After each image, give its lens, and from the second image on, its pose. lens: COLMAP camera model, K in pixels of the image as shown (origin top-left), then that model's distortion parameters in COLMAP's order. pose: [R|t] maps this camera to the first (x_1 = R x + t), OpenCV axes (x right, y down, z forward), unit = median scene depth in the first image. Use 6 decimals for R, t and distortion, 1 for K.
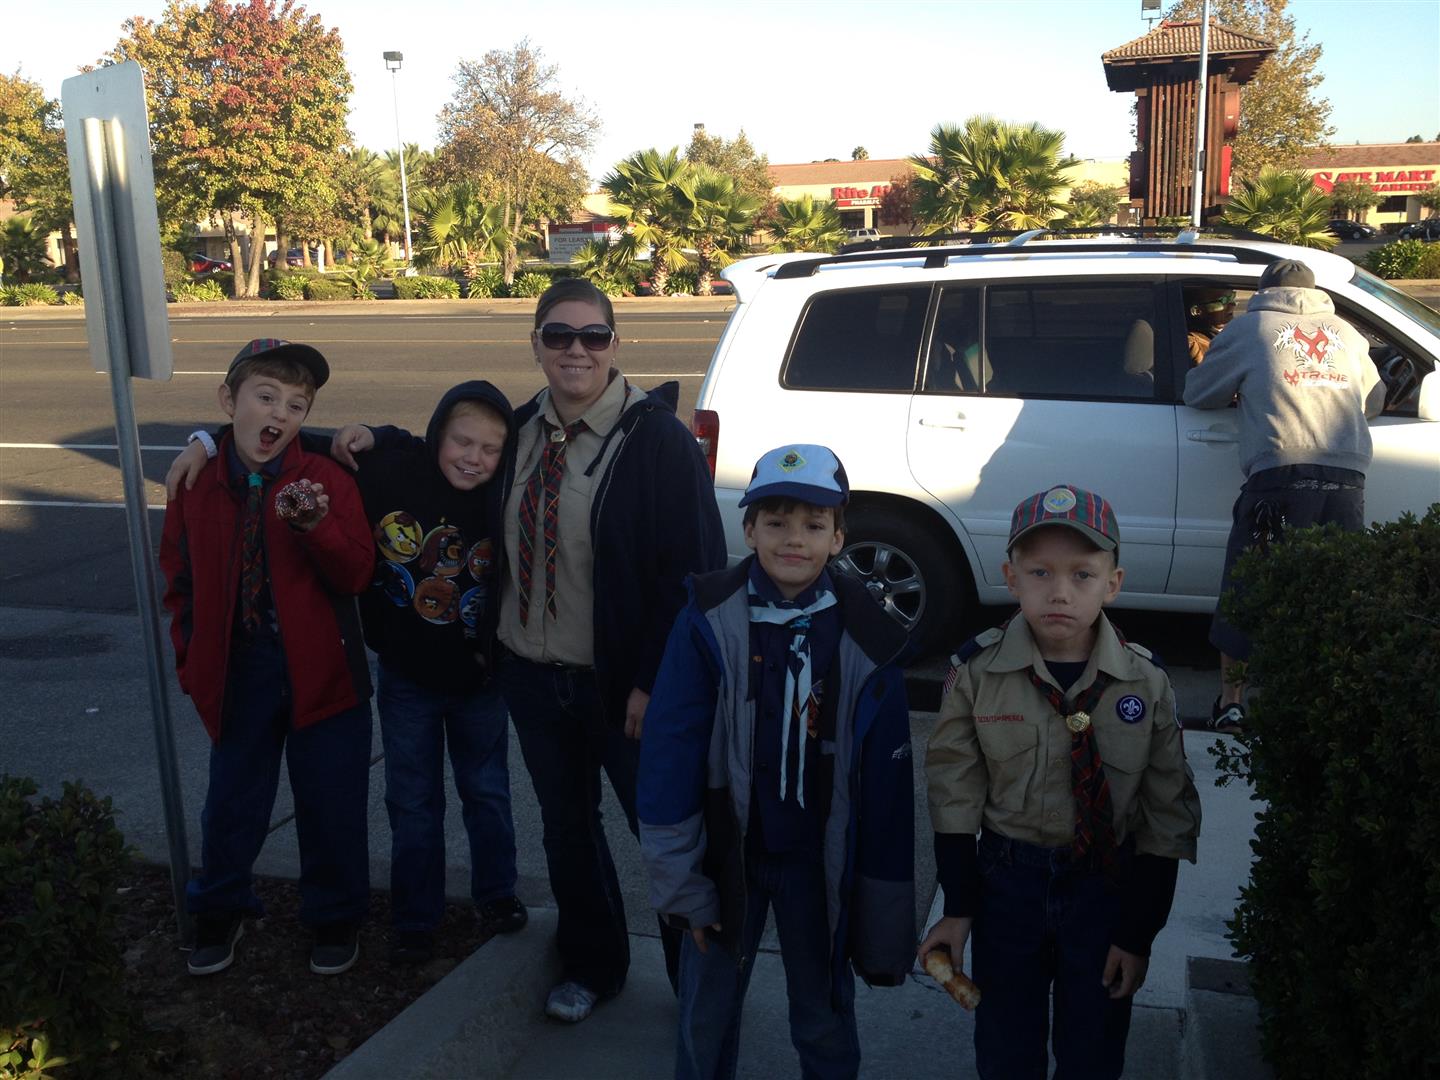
lens RADIAL K [[1434.0, 0, 713.8], [0, 1434.0, 543.7], [0, 0, 1]] dist [0.126770, -0.307989]
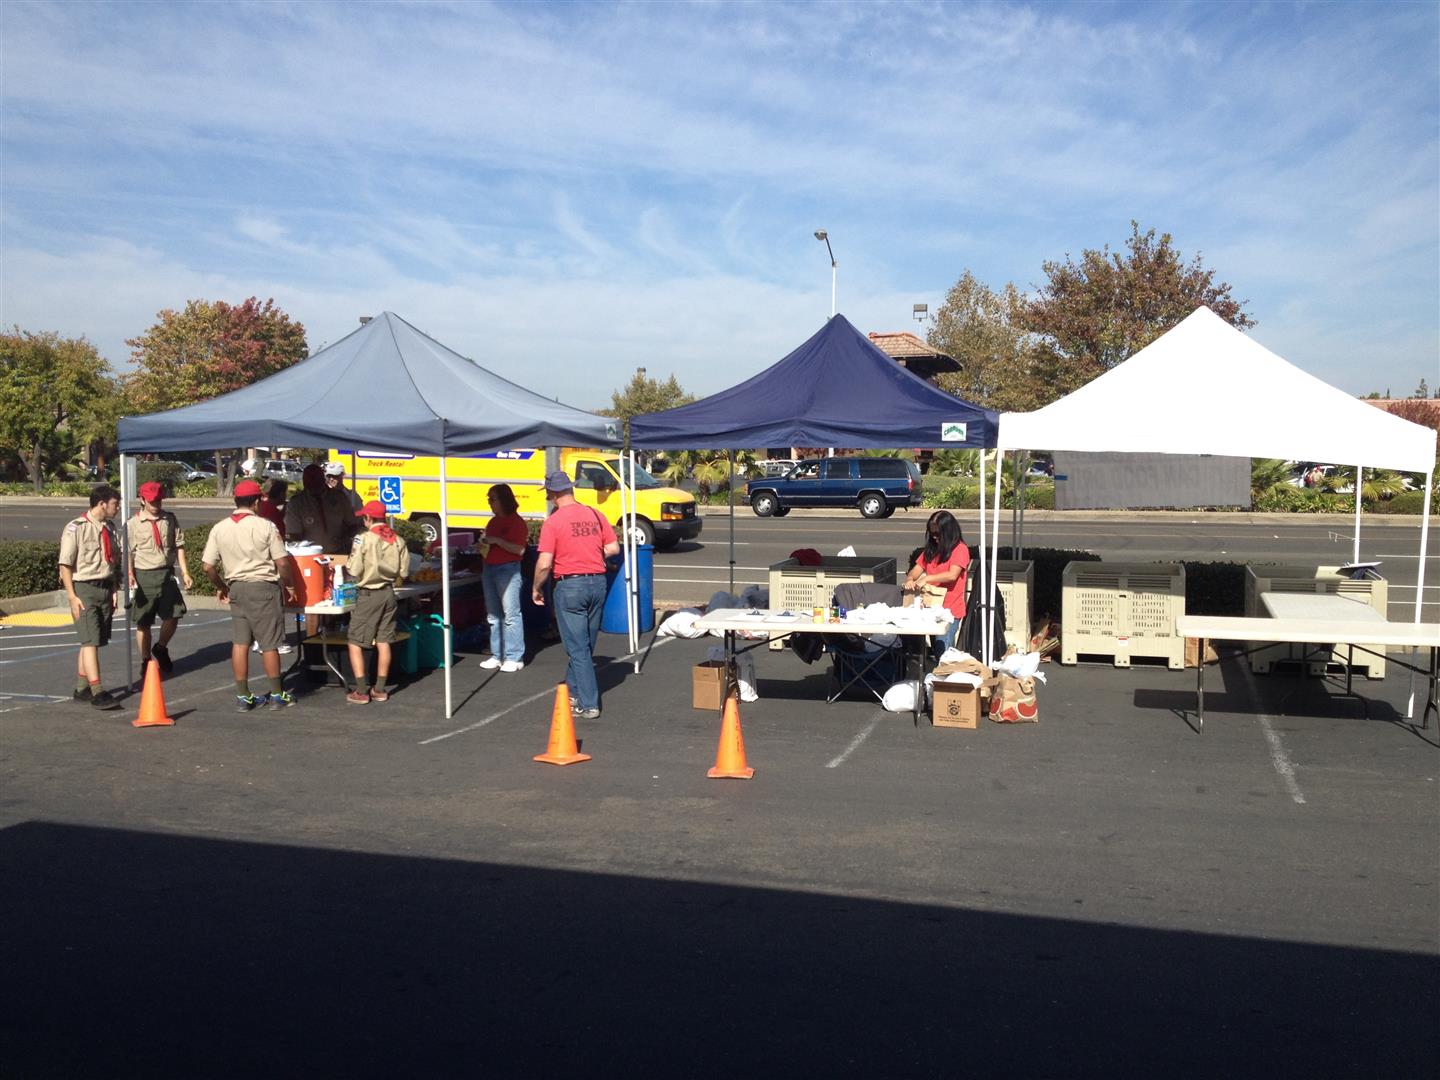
lens RADIAL K [[1434.0, 0, 713.8], [0, 1434.0, 543.7], [0, 0, 1]] dist [0.126770, -0.307989]
pose [[0.999407, 0.034045, -0.005240, 0.187520], [-0.034446, 0.988198, -0.149256, 0.083098], [0.000097, 0.149348, 0.988785, -0.459366]]
